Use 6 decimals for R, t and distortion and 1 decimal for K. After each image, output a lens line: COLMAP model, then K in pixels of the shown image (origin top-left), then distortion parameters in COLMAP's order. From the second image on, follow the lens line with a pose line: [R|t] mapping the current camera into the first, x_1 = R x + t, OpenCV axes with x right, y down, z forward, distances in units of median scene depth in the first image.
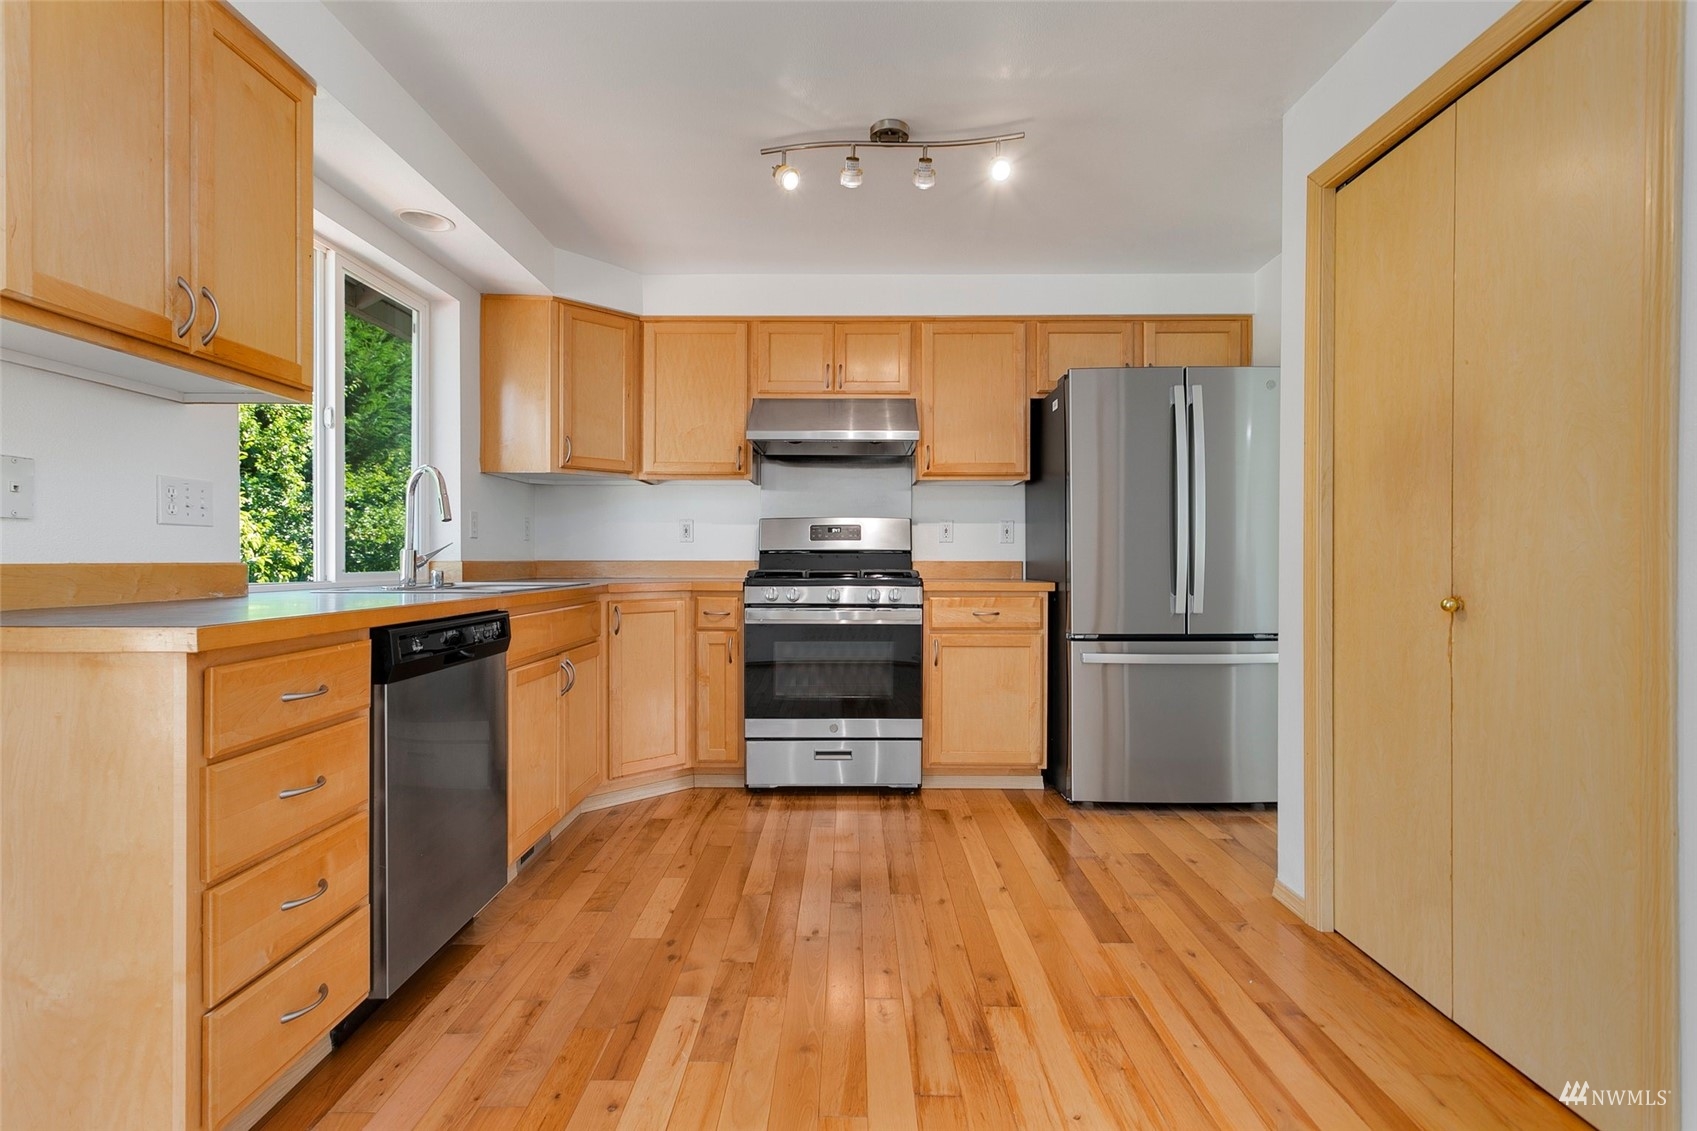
lens RADIAL K [[836.6, 0, 811.3], [0, 836.6, 563.3], [0, 0, 1]] dist [0.001850, 0.004398]
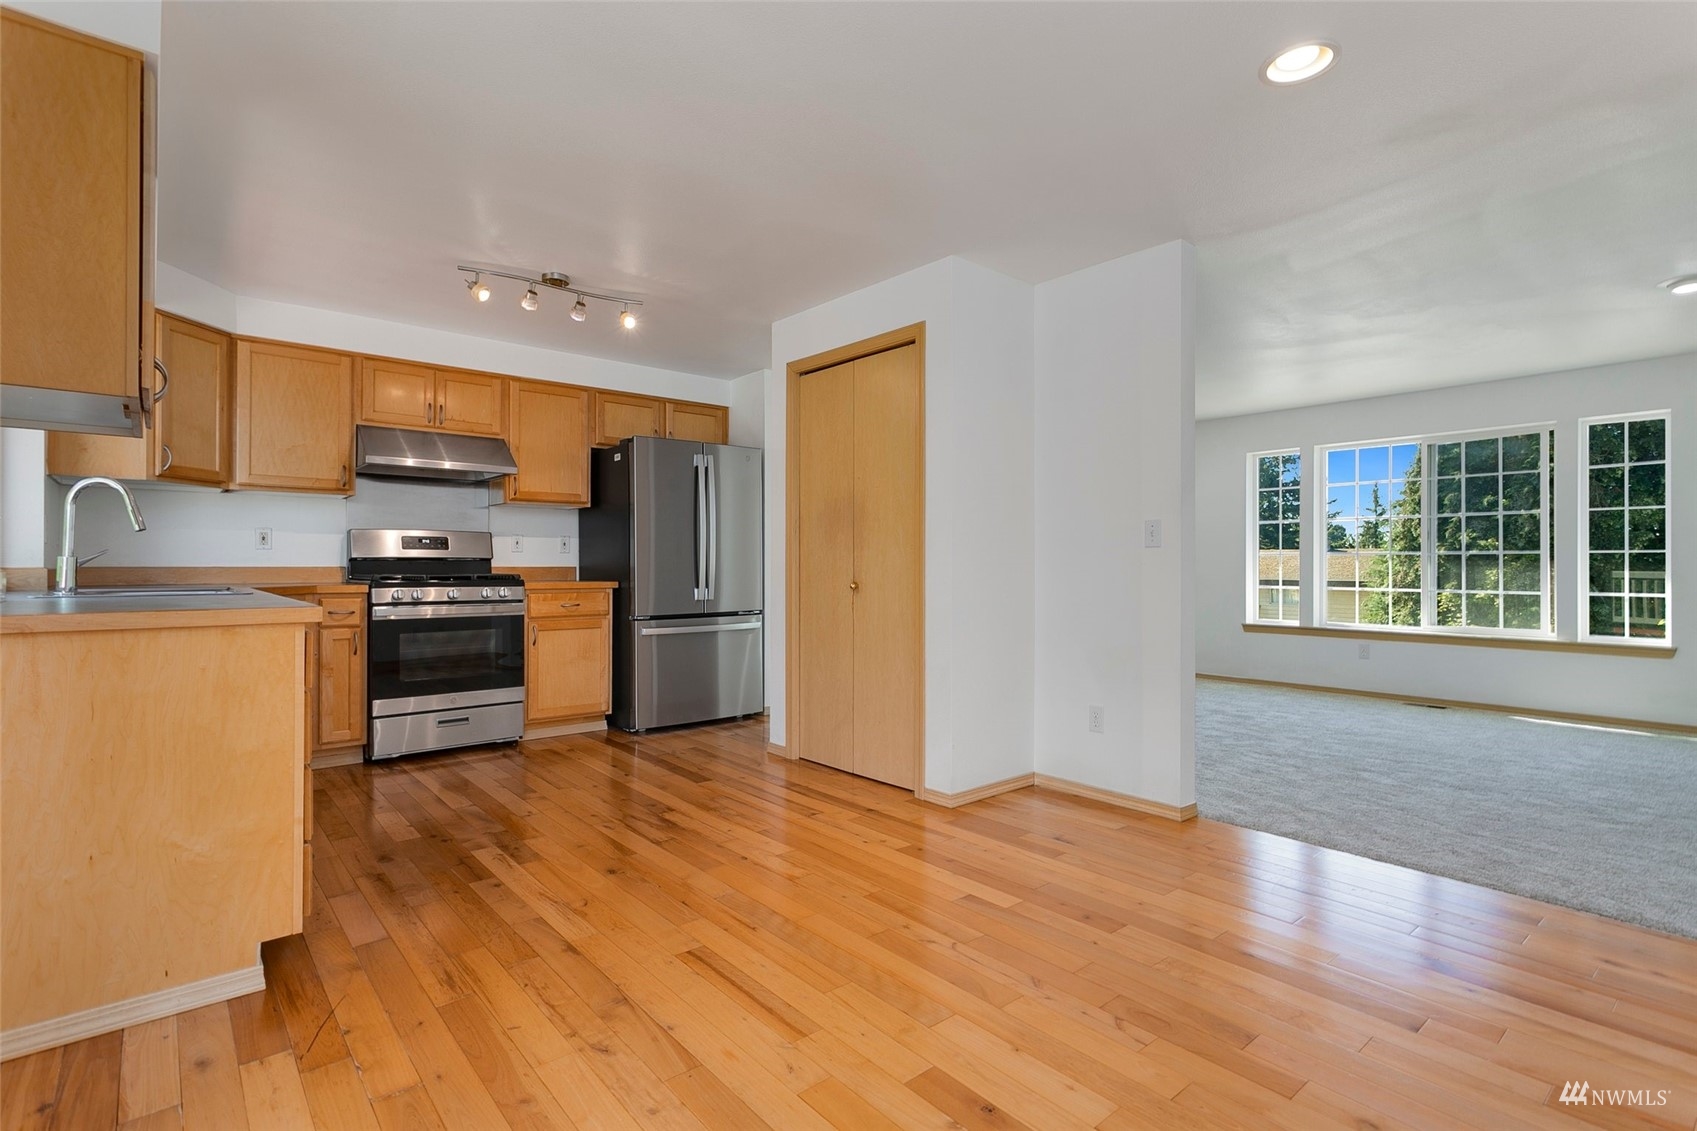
lens RADIAL K [[836.6, 0, 840.5], [0, 836.6, 568.2], [0, 0, 1]] dist [0.001850, 0.004398]
pose [[0.755688, -0.003288, 0.654924, -0.363364], [0.003583, 0.999993, 0.000887, 0.000439], [-0.654922, 0.001677, 0.755695, -0.331919]]
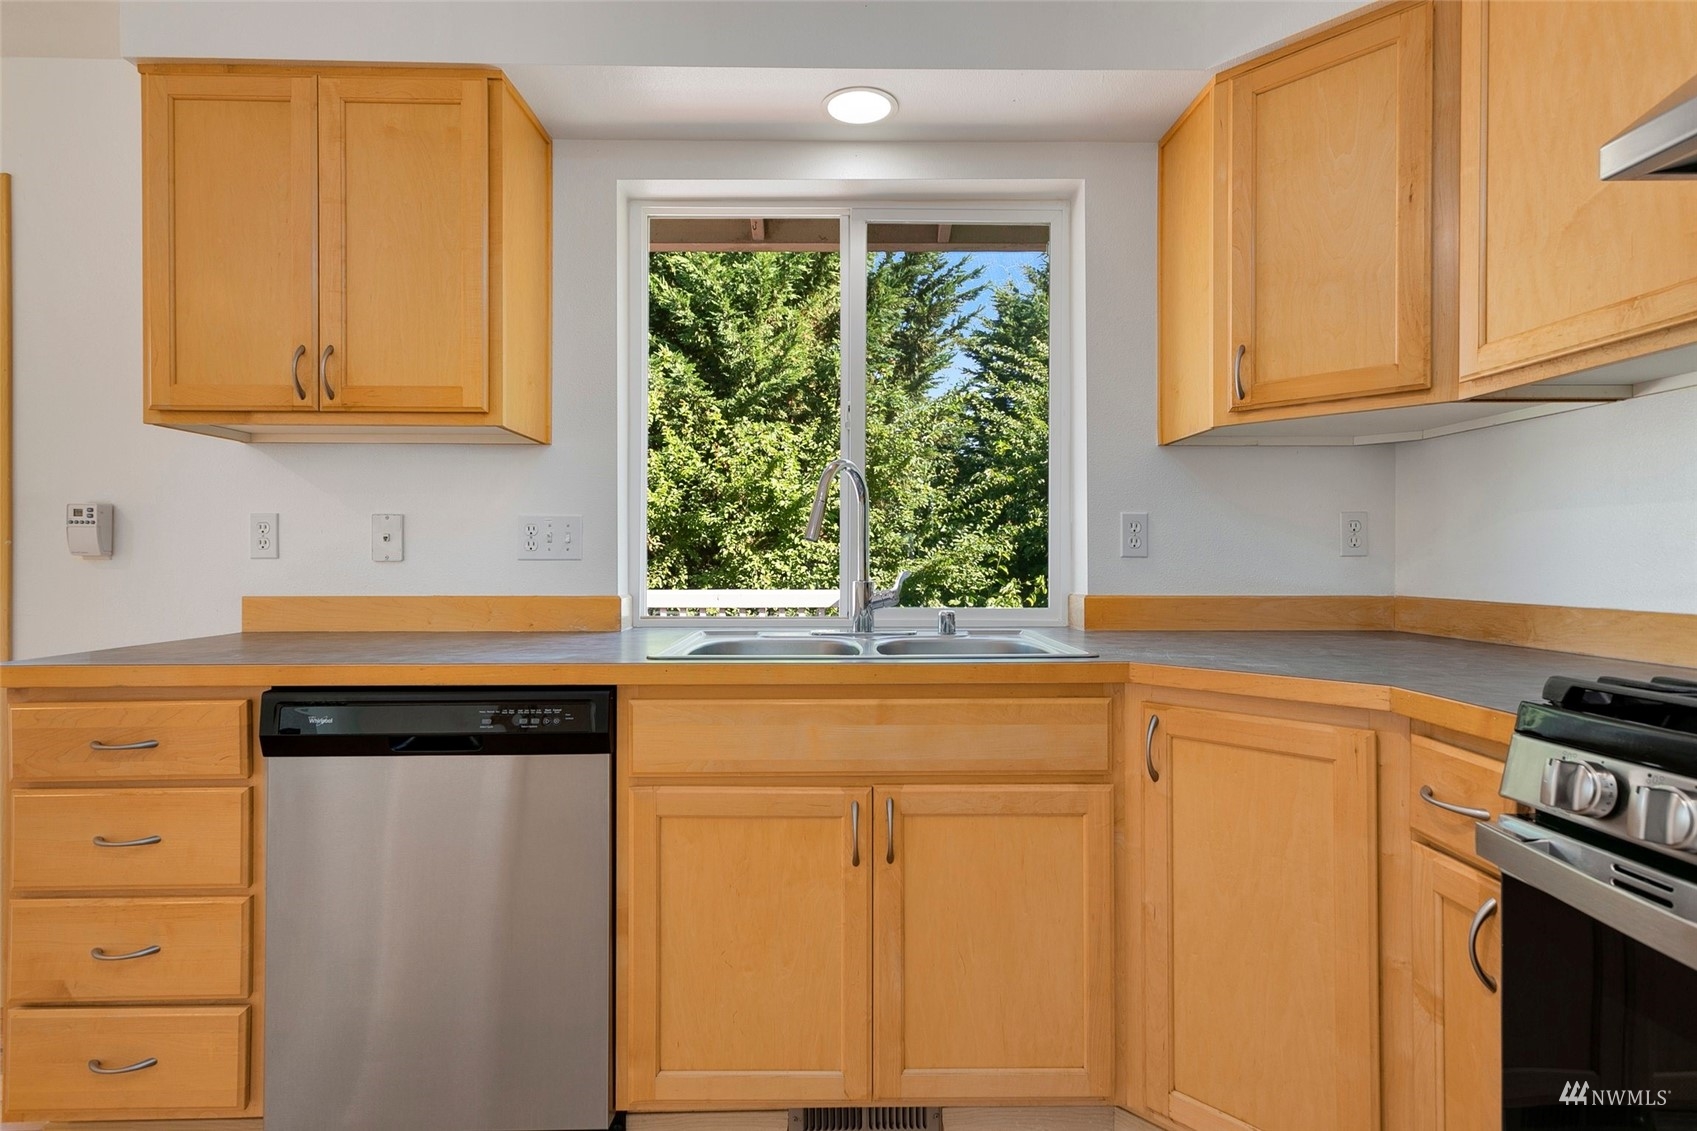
lens RADIAL K [[836.6, 0, 847.5], [0, 836.6, 555.7], [0, 0, 1]] dist [0.001850, 0.004398]
pose [[0.041474, -0.007032, -0.999115, 0.193021], [-0.005090, 0.999961, -0.007250, -0.027443], [0.999127, 0.005386, 0.041437, 0.804904]]
